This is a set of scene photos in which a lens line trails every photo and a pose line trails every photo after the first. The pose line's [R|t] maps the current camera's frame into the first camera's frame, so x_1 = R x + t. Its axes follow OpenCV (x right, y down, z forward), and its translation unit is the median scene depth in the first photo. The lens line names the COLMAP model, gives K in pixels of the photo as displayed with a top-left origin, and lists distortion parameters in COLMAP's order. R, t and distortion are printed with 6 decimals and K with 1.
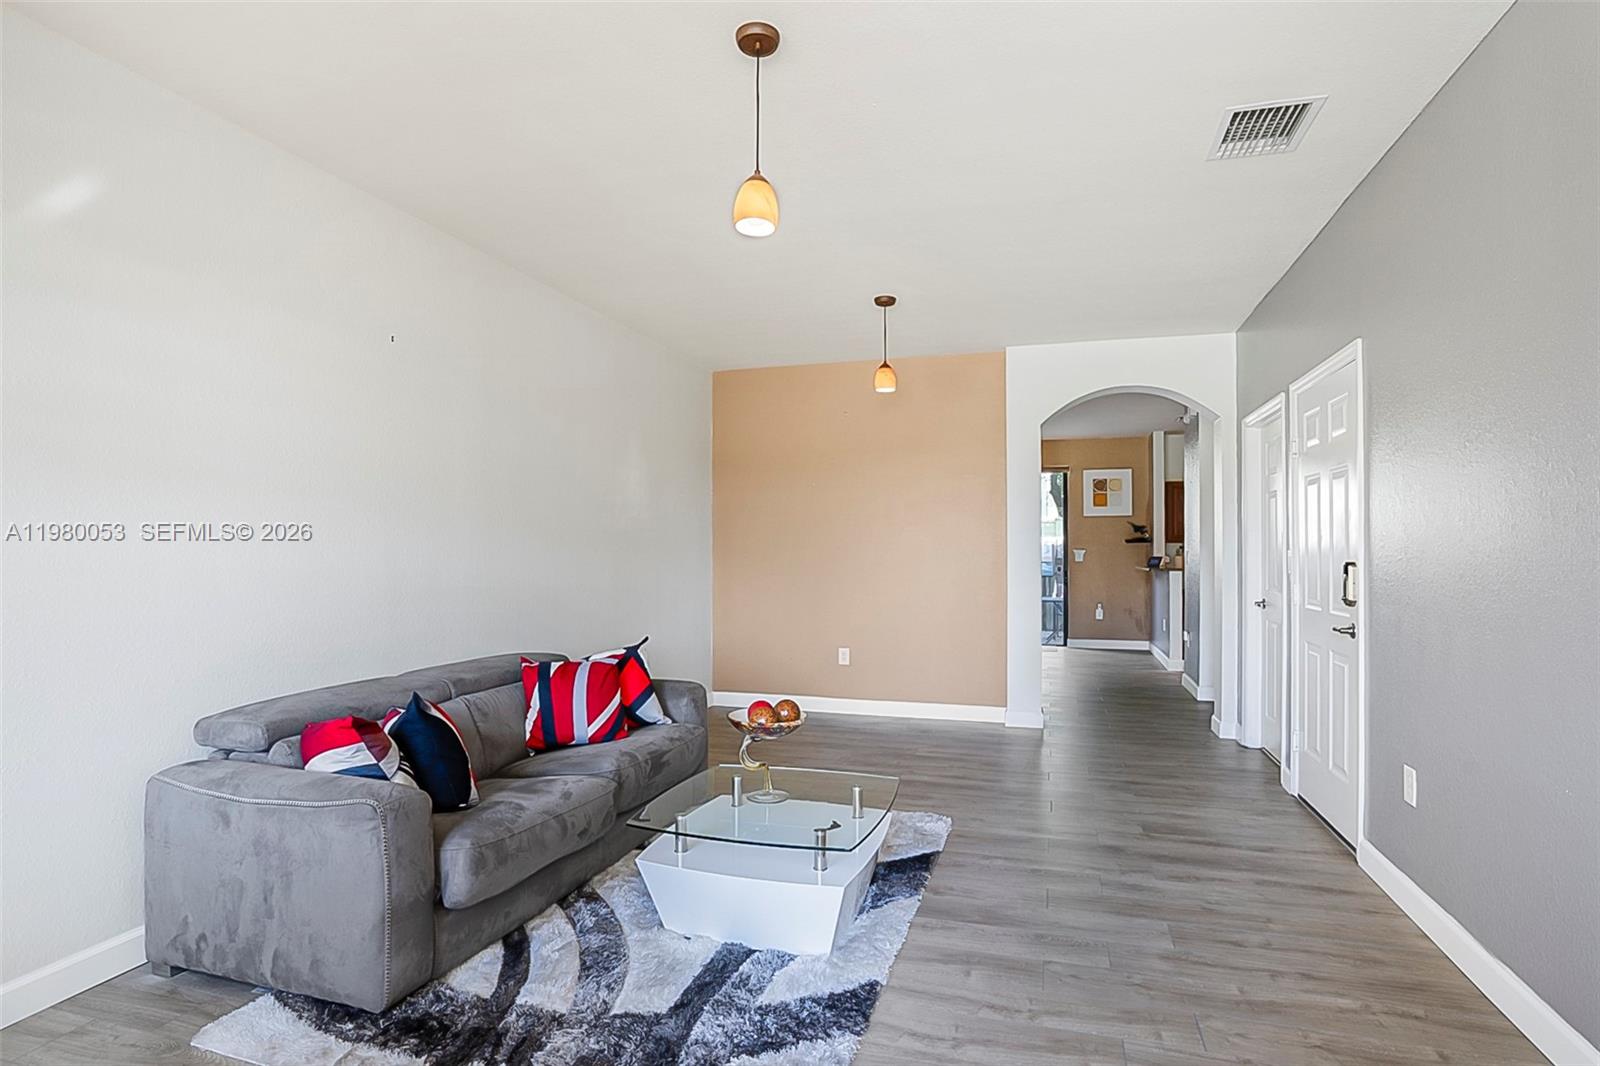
lens RADIAL K [[801.7, 0, 804.1], [0, 801.7, 539.9], [0, 0, 1]] dist [0.000392, -0.000053]
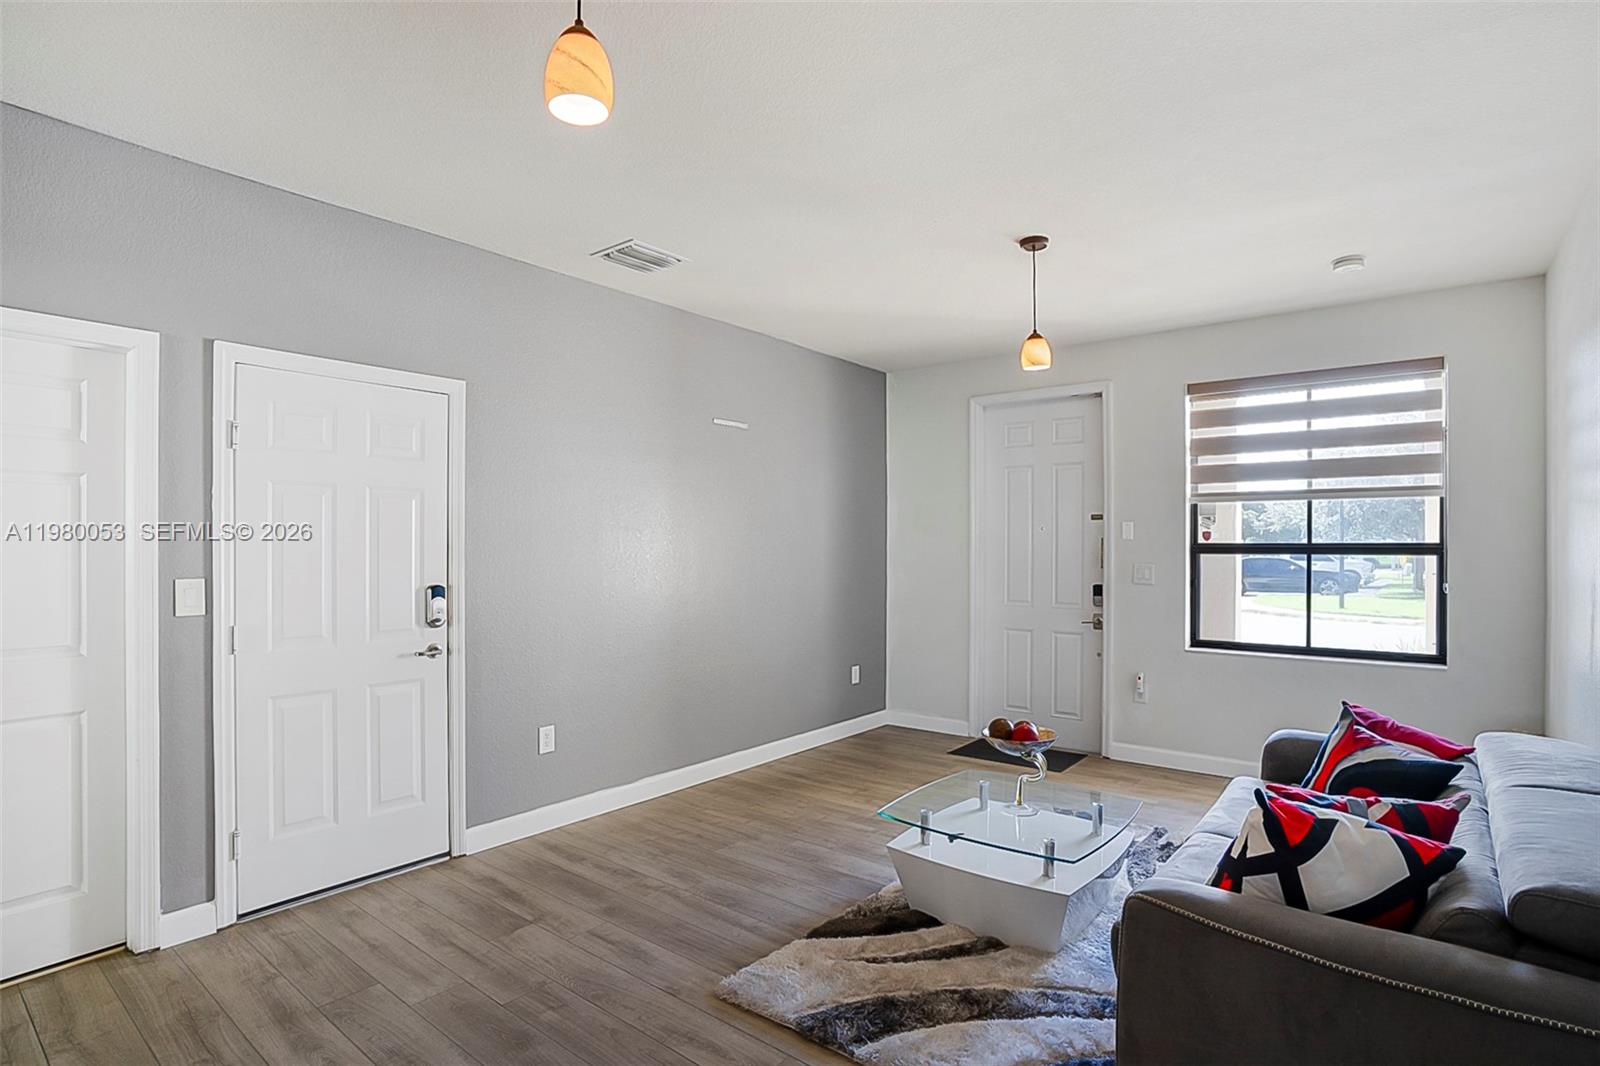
lens RADIAL K [[801.7, 0, 800.3], [0, 801.7, 542.1], [0, 0, 1]] dist [0.000392, -0.000053]
pose [[-0.924248, -0.000963, 0.381790, -0.186452], [-0.005915, 0.999913, -0.011798, -0.027785], [-0.381746, -0.013163, -0.924174, 2.062356]]
